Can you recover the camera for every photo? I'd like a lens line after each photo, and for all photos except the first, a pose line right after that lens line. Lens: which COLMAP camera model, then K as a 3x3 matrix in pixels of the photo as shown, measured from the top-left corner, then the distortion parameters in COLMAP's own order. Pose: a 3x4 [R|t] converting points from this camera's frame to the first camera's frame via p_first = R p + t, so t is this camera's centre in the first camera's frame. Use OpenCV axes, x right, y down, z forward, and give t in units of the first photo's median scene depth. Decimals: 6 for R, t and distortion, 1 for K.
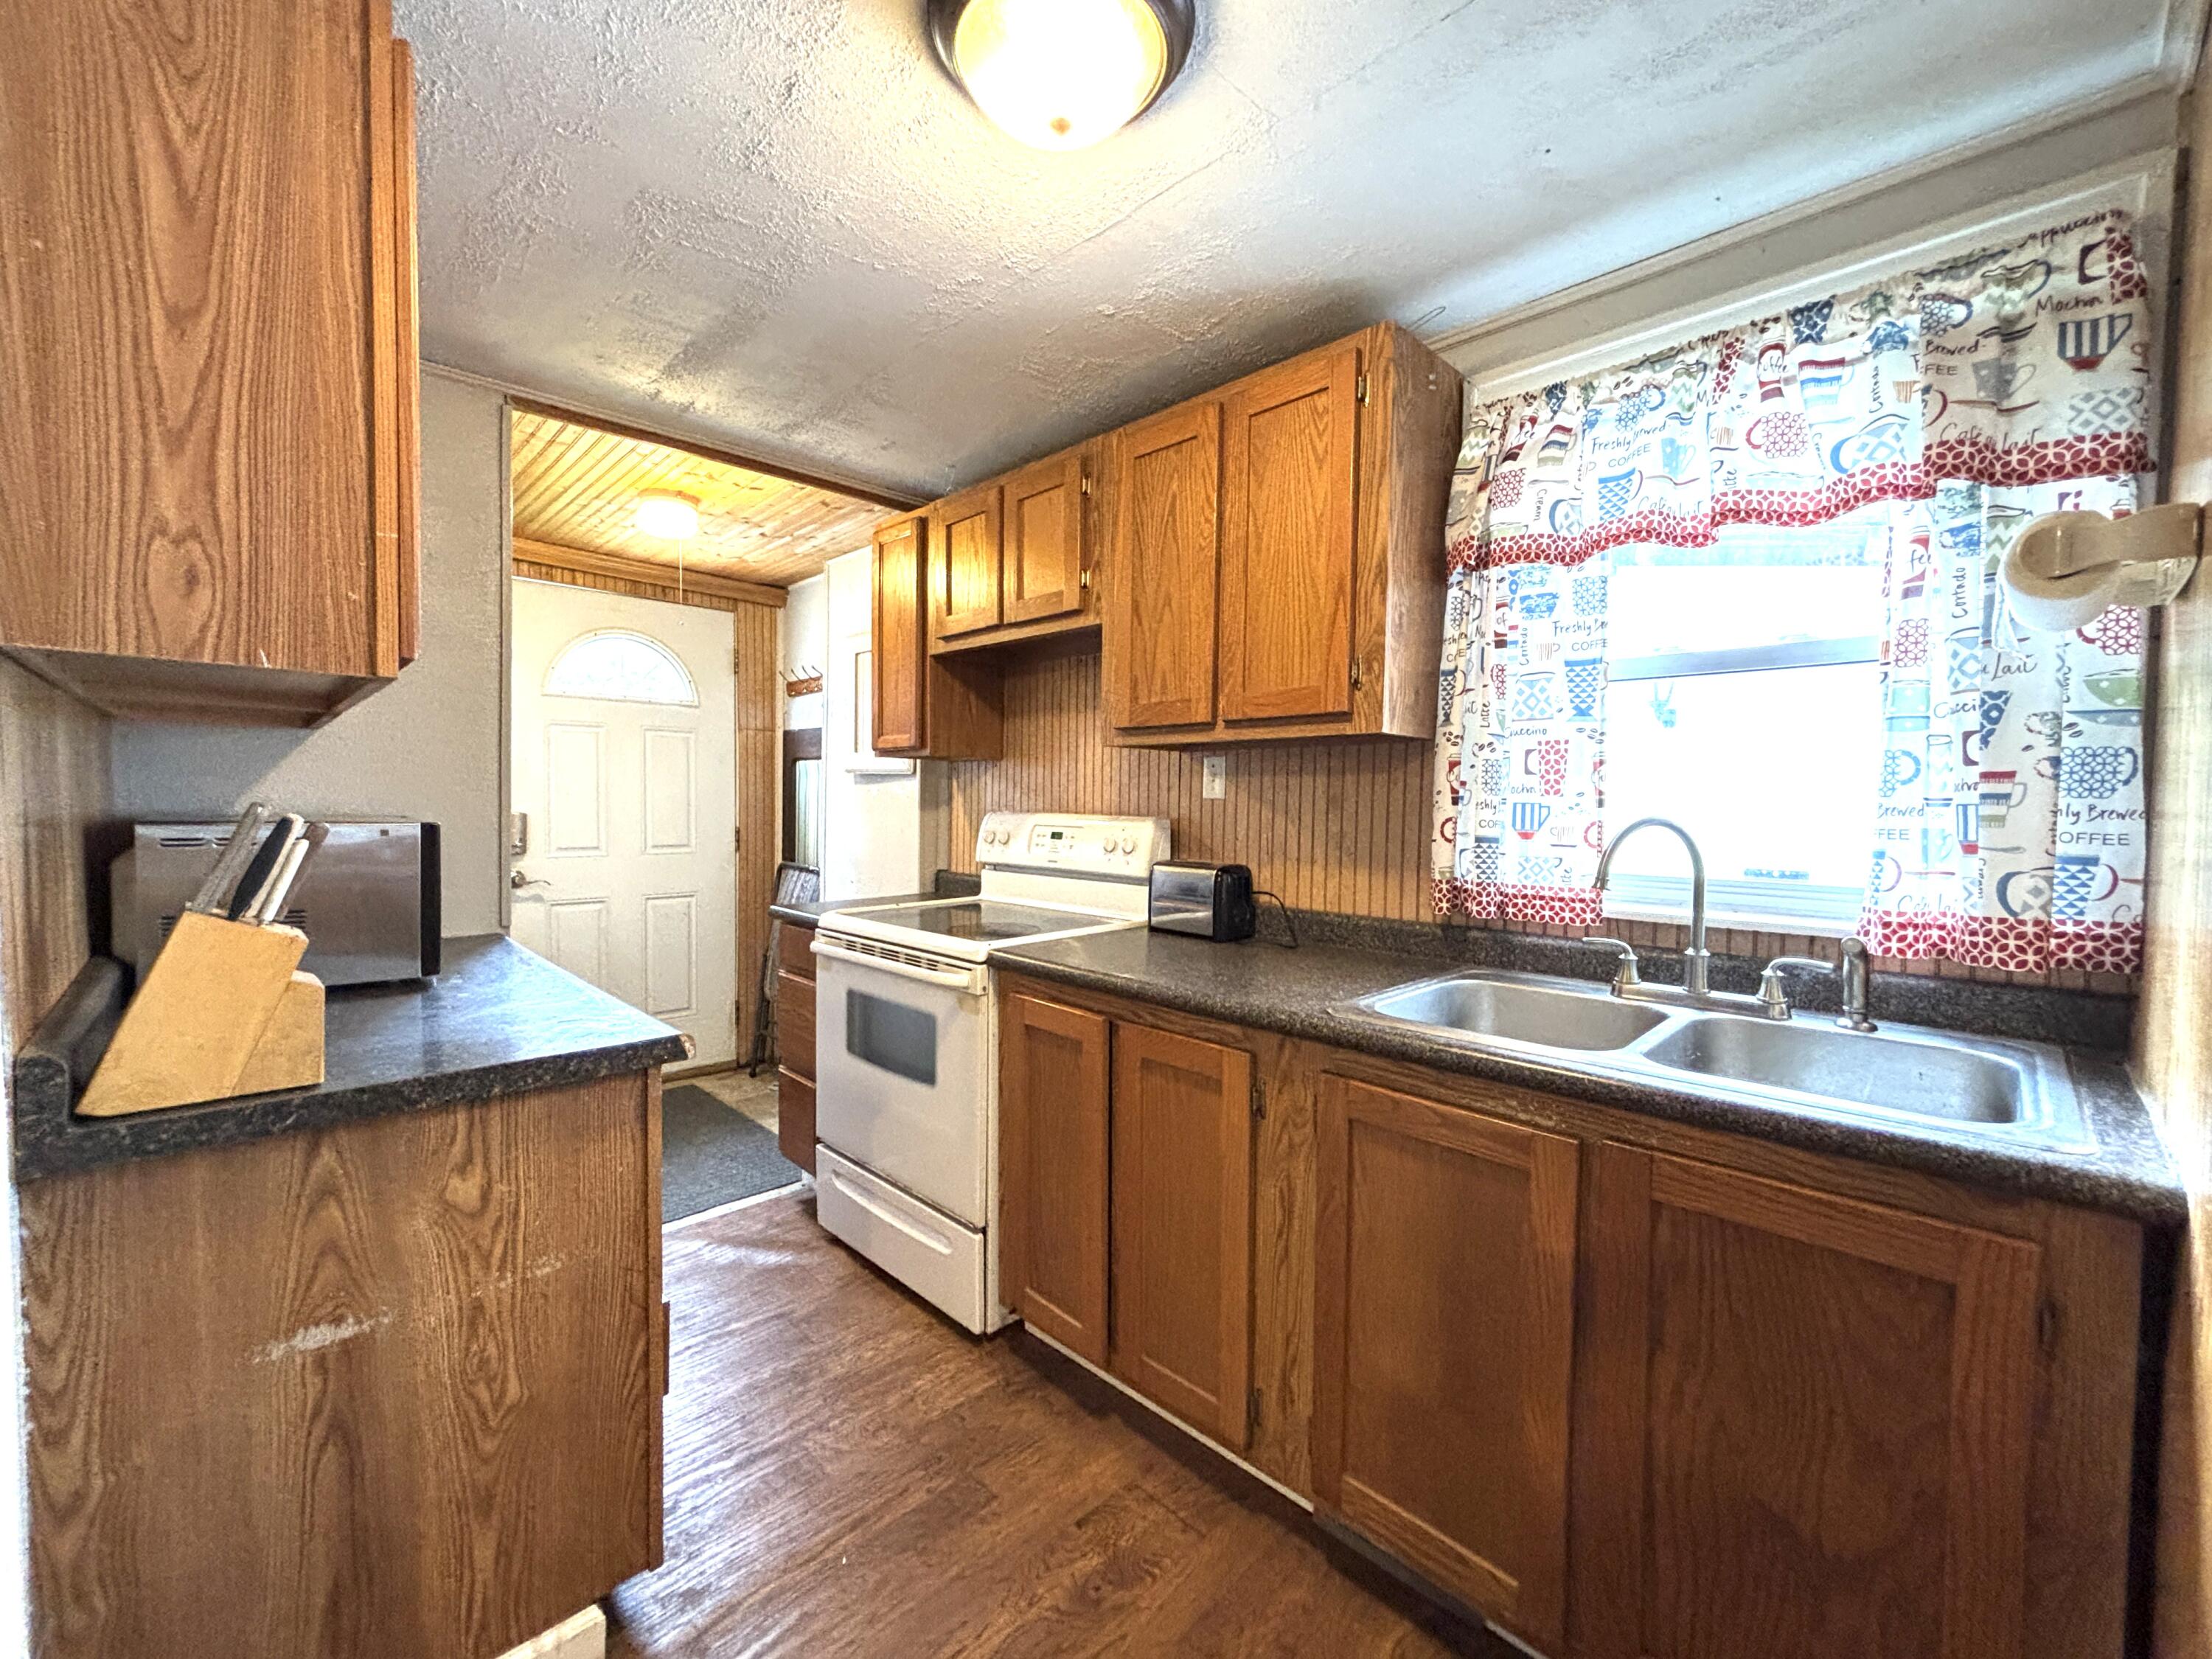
lens RADIAL K [[890.6, 0, 1103.6], [0, 890.6, 834.1], [0, 0, 1]] dist [0.000688, -0.000802]
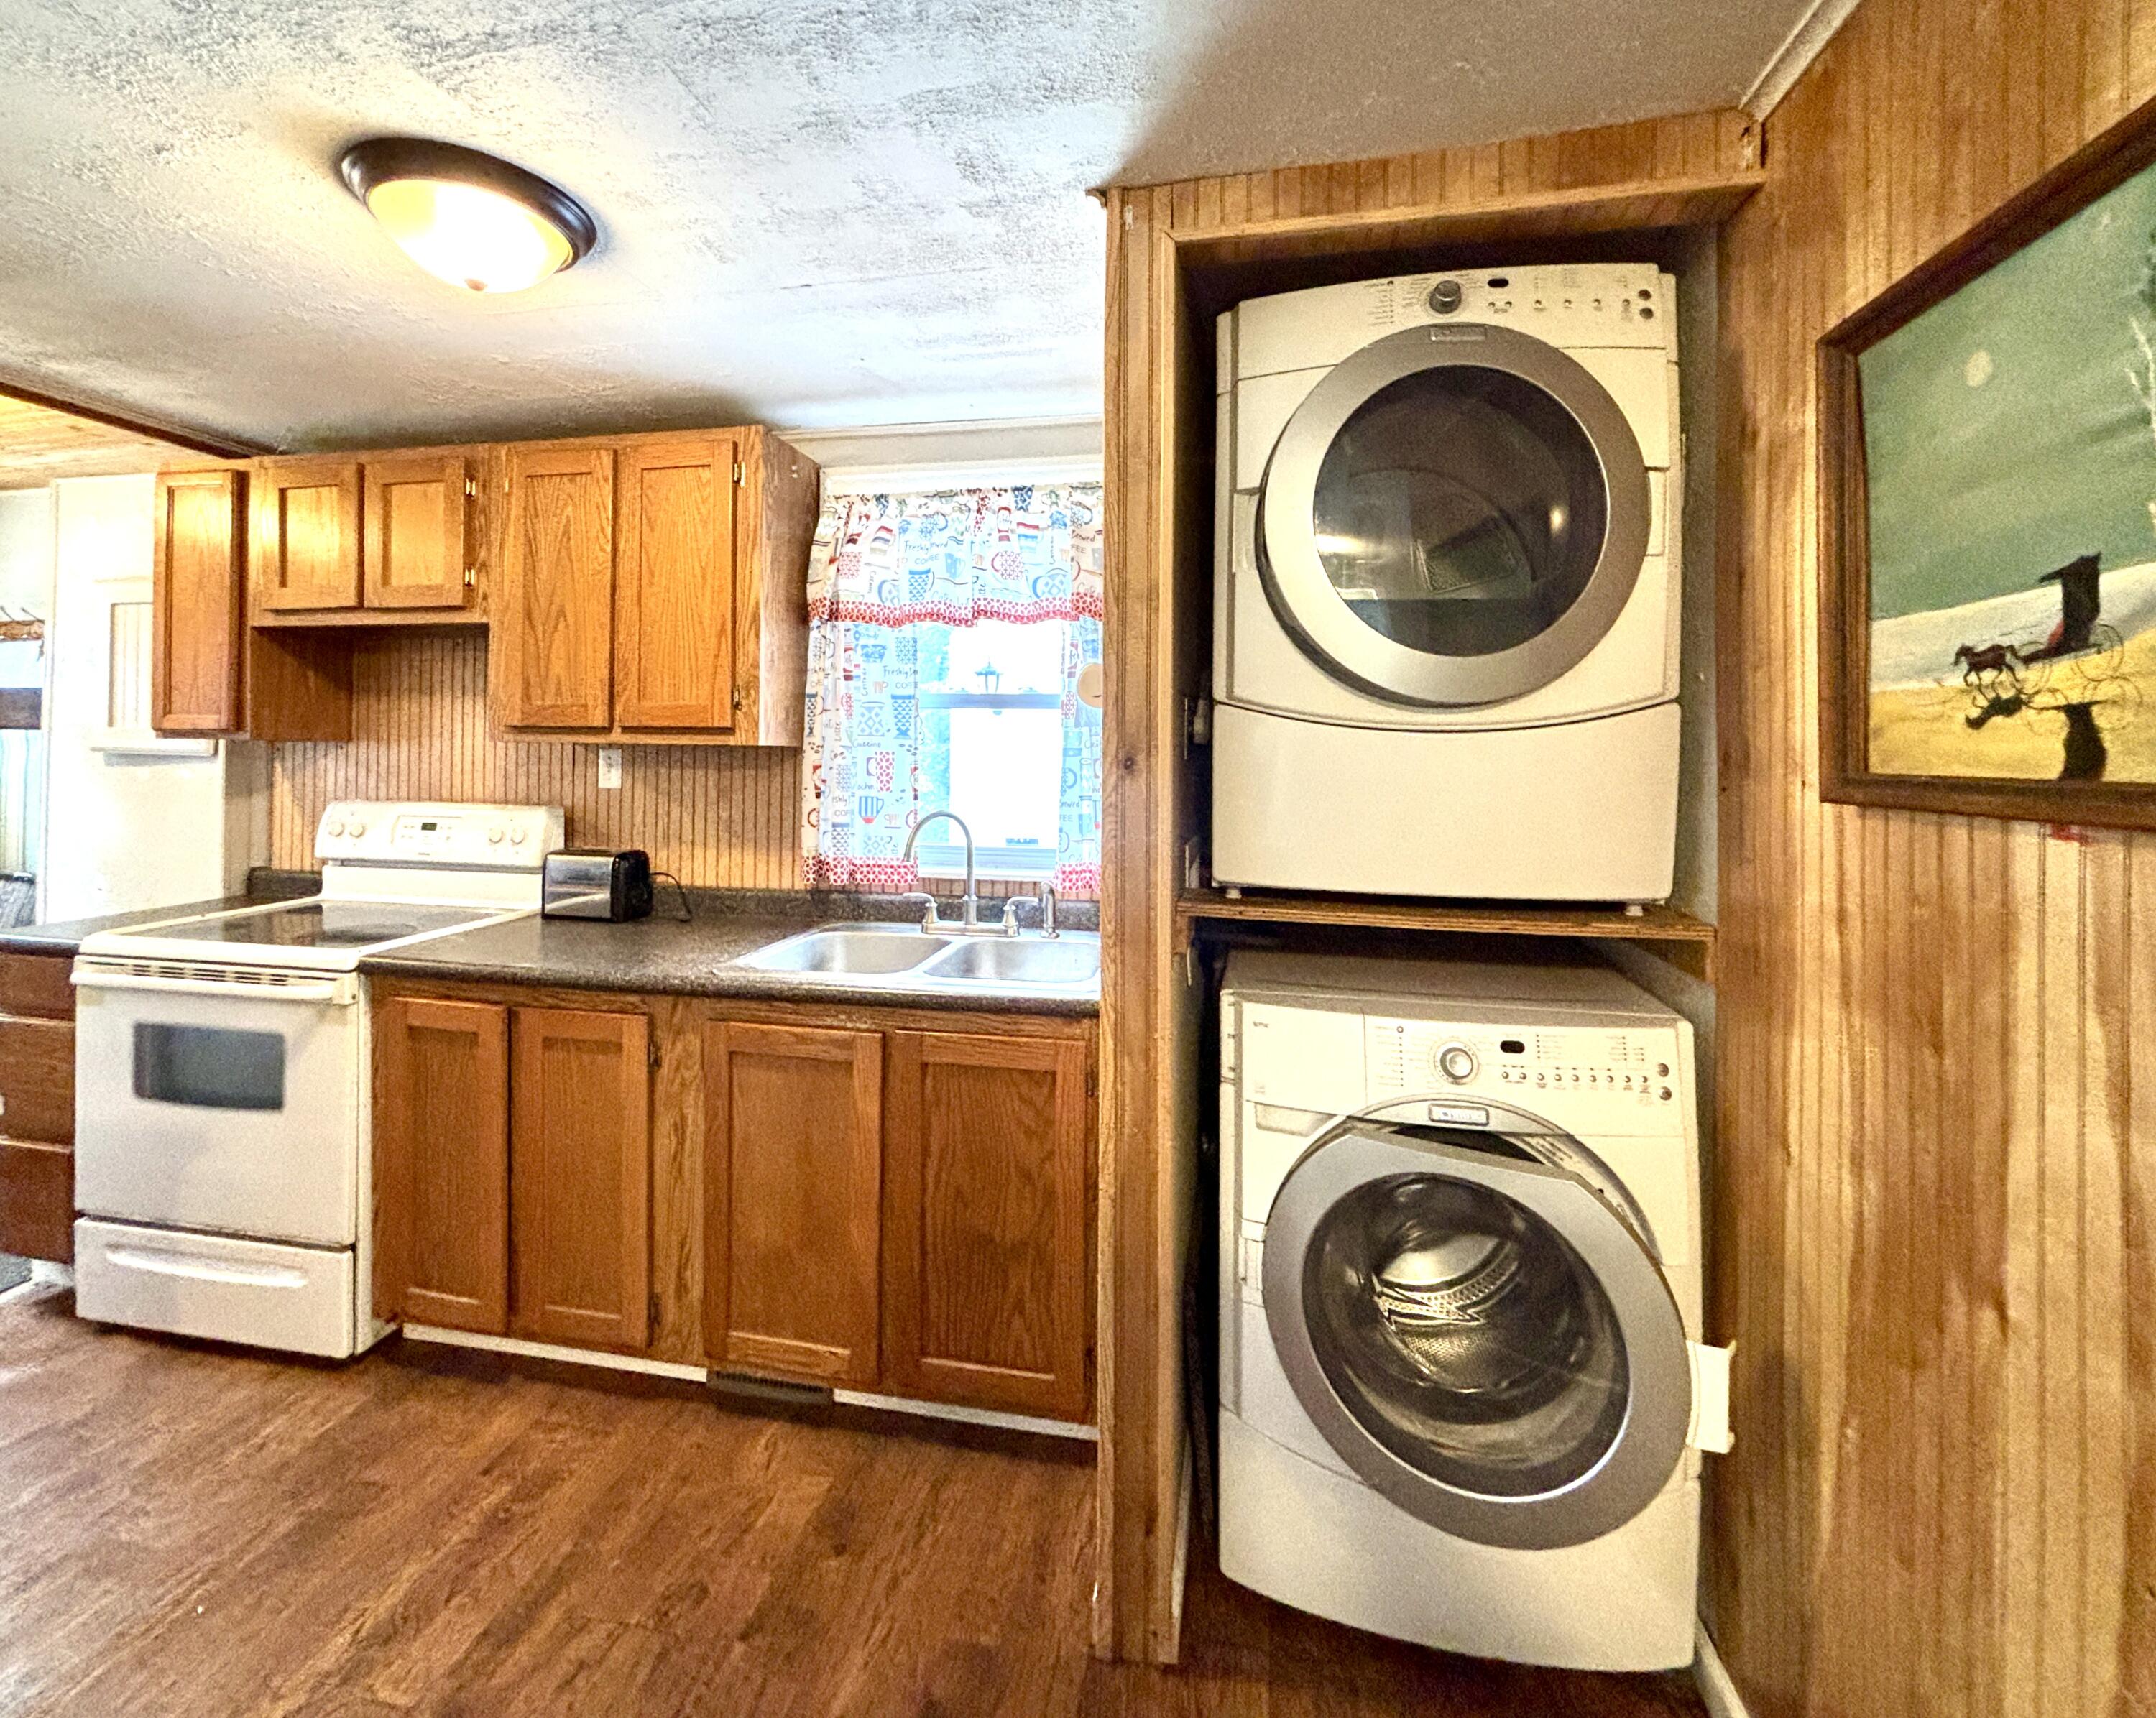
lens RADIAL K [[914.1, 0, 1067.3], [0, 914.1, 751.6], [0, 0, 1]] dist [-0.001785, -0.000381]
pose [[0.830035, -0.003488, 0.557700, -0.045671], [0.021695, 0.999426, -0.026038, -0.058305], [-0.557289, 0.033711, 0.829634, -0.309622]]
